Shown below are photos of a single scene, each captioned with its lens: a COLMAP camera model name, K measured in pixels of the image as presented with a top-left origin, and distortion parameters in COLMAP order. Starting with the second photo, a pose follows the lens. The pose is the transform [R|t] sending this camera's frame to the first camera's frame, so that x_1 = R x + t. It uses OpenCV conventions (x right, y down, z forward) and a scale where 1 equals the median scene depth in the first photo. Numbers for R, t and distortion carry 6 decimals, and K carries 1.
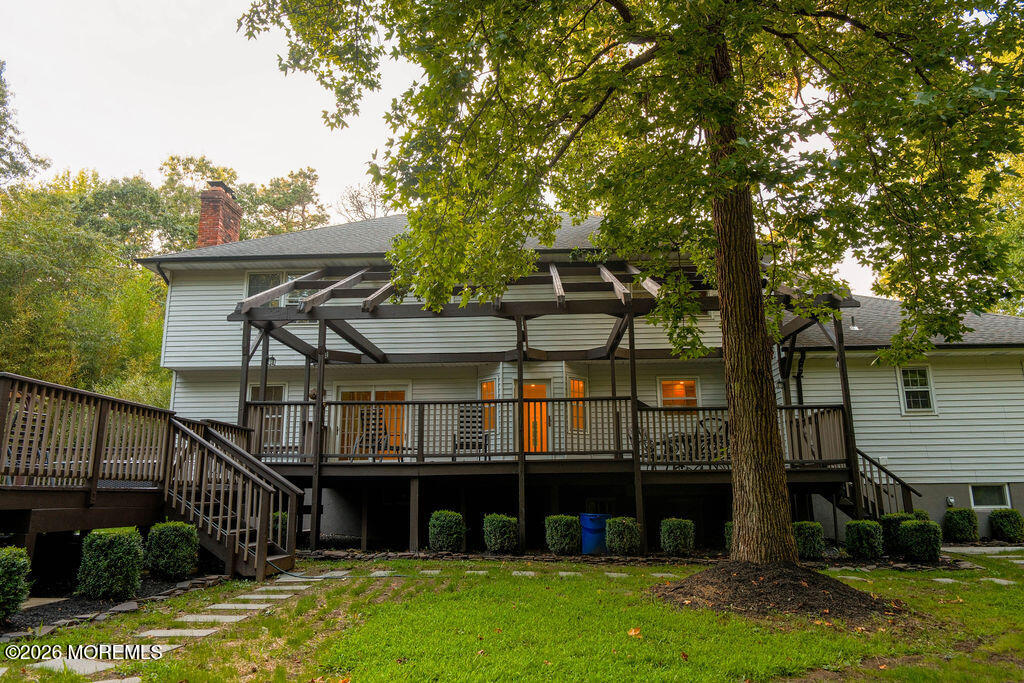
lens RADIAL K [[689.0, 0, 512.0], [0, 689.0, 341.5], [0, 0, 1]] dist [-0.014208, 0.002542]
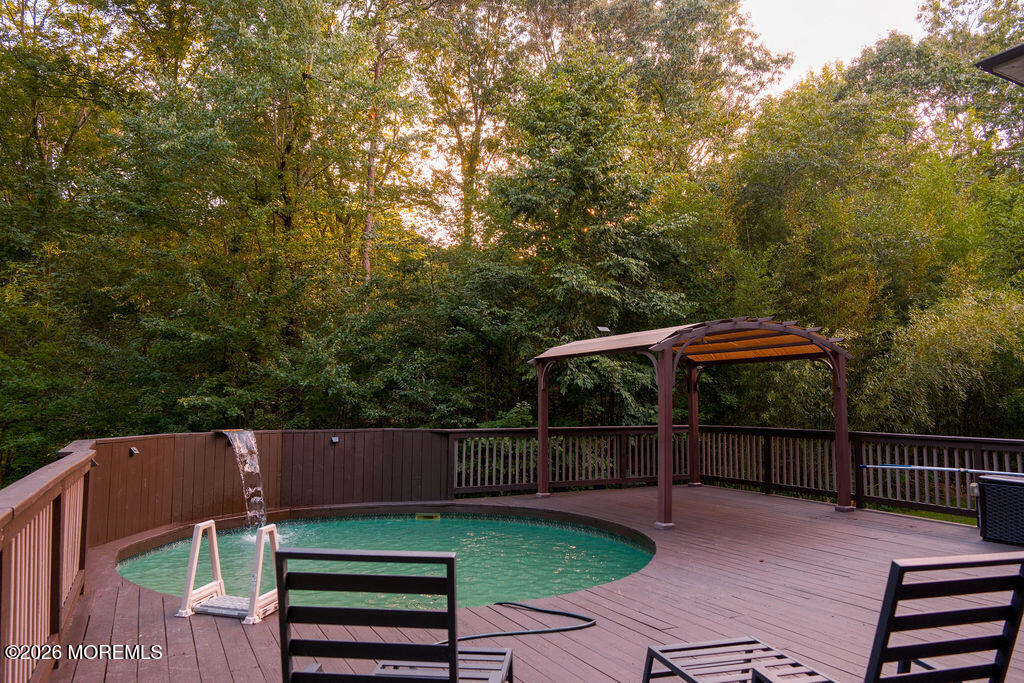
lens RADIAL K [[689.0, 0, 512.0], [0, 689.0, 341.5], [0, 0, 1]] dist [-0.014208, 0.002542]
pose [[0.518062, -0.069064, -0.852550, -0.480589], [0.178240, 0.983570, 0.028632, 0.007620], [0.836566, -0.166792, 0.521861, 0.638559]]
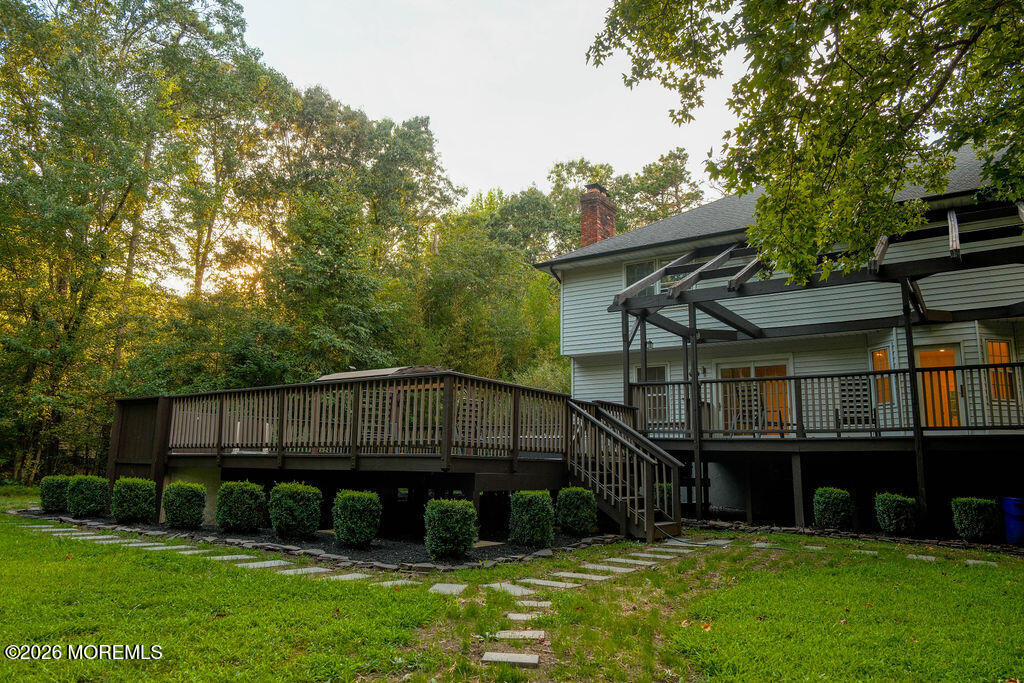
lens RADIAL K [[693.4, 0, 512.0], [0, 693.4, 341.5], [0, 0, 1]] dist [-0.007127, -0.001115]
pose [[0.849613, -0.069280, -0.522837, 0.042745], [0.088223, 0.996036, 0.011381, -0.009334], [0.519976, -0.055795, 0.852357, -0.049658]]
